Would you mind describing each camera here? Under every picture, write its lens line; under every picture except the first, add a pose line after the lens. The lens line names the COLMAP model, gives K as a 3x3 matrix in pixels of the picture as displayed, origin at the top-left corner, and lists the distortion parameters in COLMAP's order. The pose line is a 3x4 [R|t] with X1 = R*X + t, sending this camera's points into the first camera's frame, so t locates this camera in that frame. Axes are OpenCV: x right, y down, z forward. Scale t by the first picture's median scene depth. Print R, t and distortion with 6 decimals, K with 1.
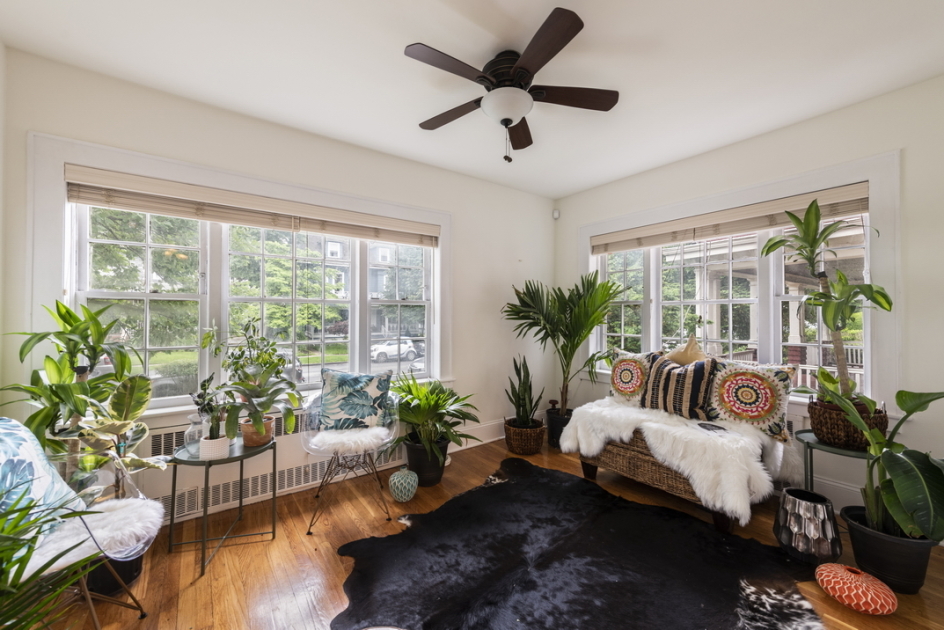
lens RADIAL K [[382.6, 0, 474.0], [0, 382.6, 313.4], [0, 0, 1]] dist [-0.000176, -0.000002]
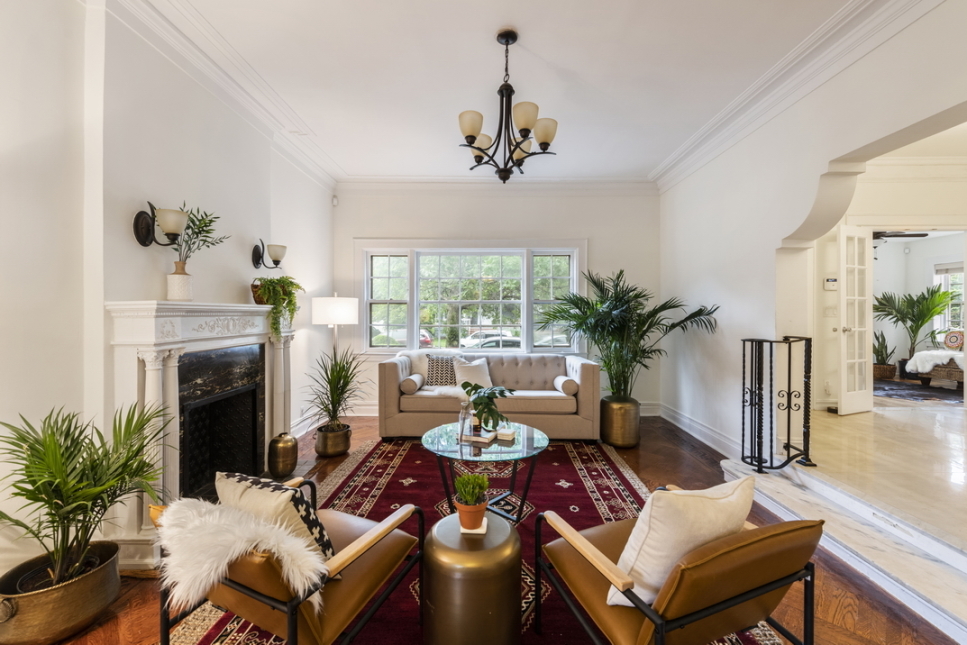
lens RADIAL K [[402.6, 0, 483.0], [0, 402.6, 315.8], [0, 0, 1]] dist [0.001895, 0.000101]
pose [[0.801459, -0.004170, -0.598035, -0.271627], [0.004413, 0.999990, -0.001058, 0.027626], [0.598033, -0.001791, 0.801469, -1.888109]]
